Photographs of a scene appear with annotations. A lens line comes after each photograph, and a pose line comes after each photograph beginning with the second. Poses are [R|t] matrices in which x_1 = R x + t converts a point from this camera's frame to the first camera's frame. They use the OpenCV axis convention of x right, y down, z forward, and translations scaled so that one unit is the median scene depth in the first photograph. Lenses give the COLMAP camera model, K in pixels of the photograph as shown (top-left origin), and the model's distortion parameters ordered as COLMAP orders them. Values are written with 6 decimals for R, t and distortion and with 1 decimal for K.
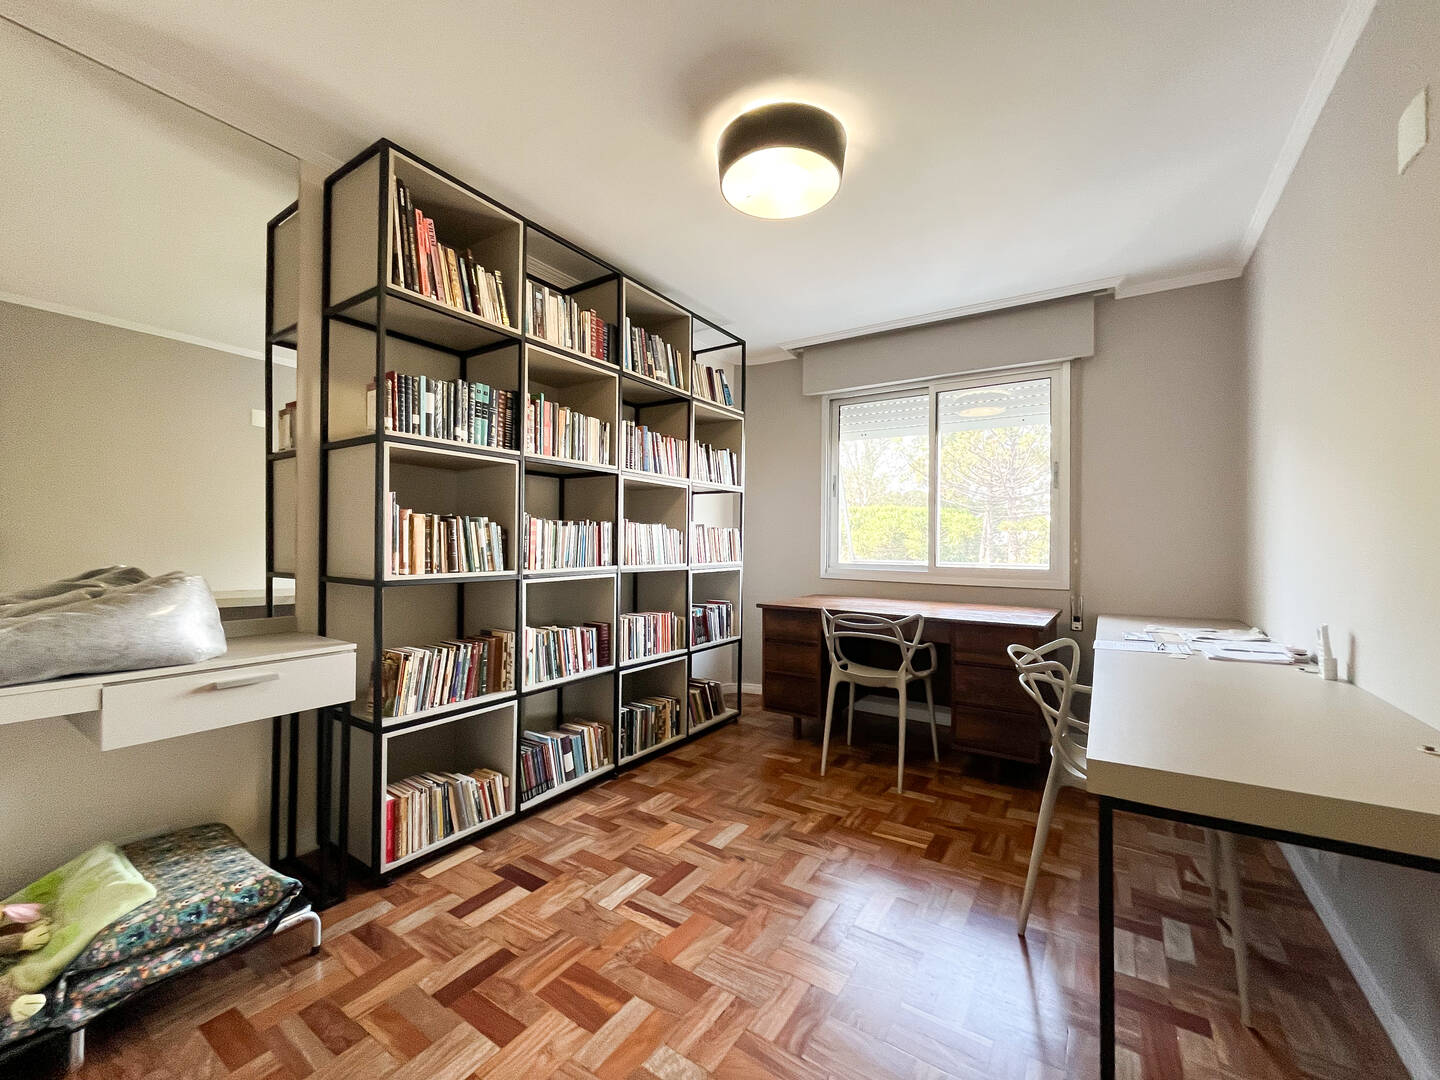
lens RADIAL K [[580.1, 0, 732.6], [0, 580.1, 544.0], [0, 0, 1]] dist [-0.006907, 0.001340]
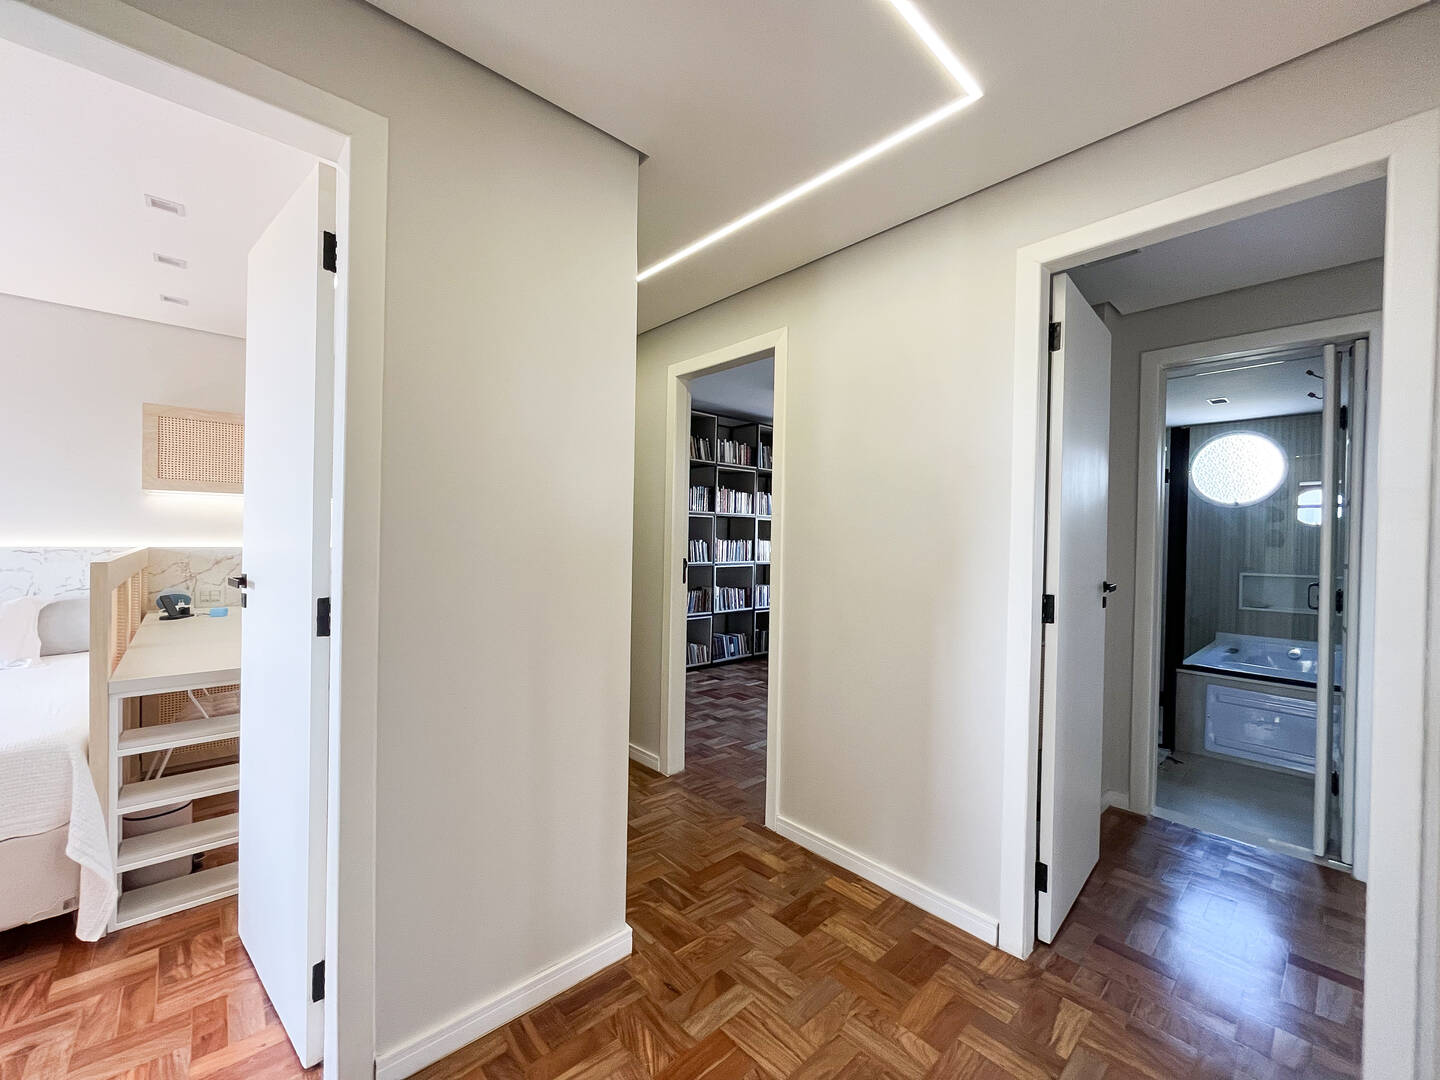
lens RADIAL K [[580.1, 0, 724.3], [0, 580.1, 542.4], [0, 0, 1]] dist [-0.006907, 0.001340]
pose [[0.965731, 0.011115, -0.259306, 0.268881], [-0.011313, 0.999936, 0.000729, -0.033745], [0.259297, 0.002229, 0.965795, -1.189408]]
